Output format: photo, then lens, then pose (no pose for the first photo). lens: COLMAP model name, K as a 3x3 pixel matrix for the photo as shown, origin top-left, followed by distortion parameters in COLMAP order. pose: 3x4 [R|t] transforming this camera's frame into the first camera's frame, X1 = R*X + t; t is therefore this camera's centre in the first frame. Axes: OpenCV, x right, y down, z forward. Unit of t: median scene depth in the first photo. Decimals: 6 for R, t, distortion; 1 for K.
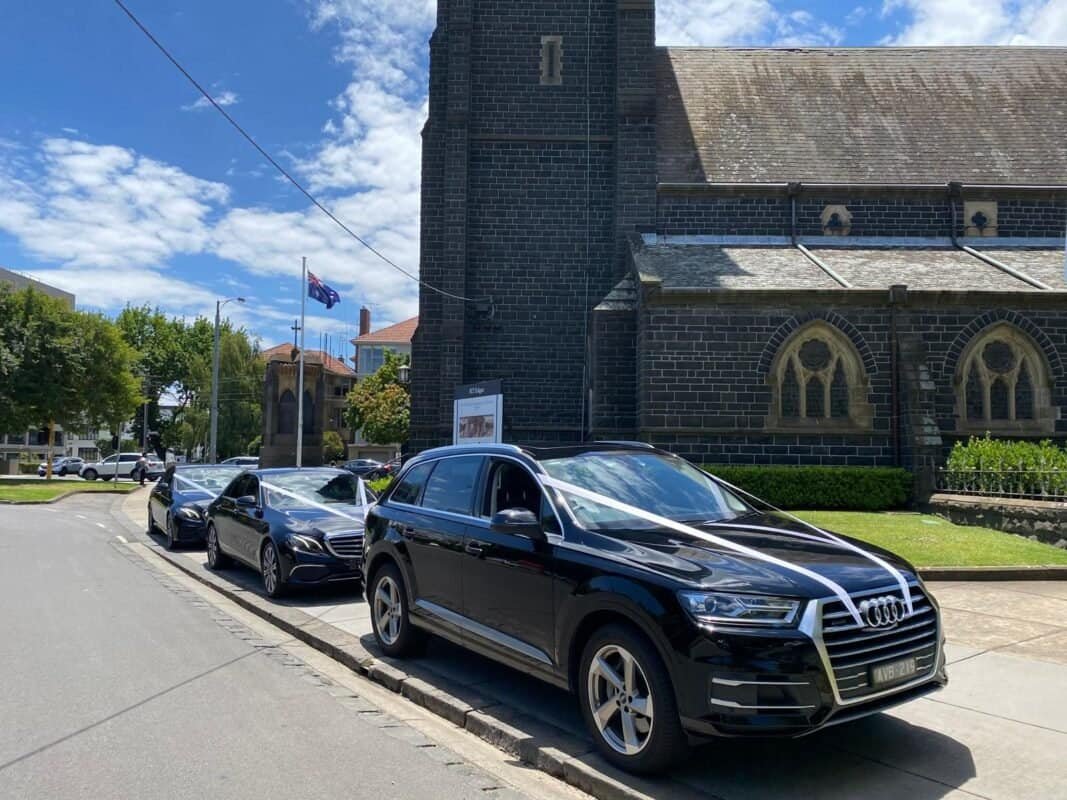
lens RADIAL K [[841.4, 0, 533.5], [0, 841.4, 400.0], [0, 0, 1]] dist [0.087825, -0.147616]
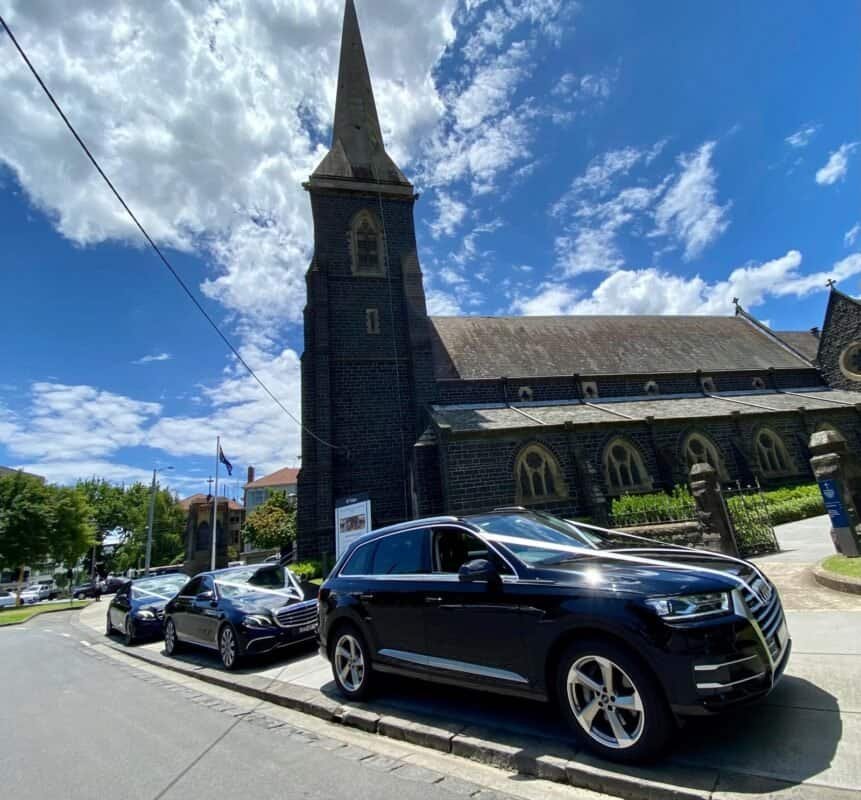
lens RADIAL K [[418.7, 0, 430.5], [0, 418.7, 400.0], [0, 0, 1]] dist [0.040152, -0.033512]
pose [[0.962711, -0.047252, 0.266375, -0.123557], [0.114550, 0.963205, -0.243136, 0.016406], [-0.245085, 0.264583, 0.932700, 0.142206]]
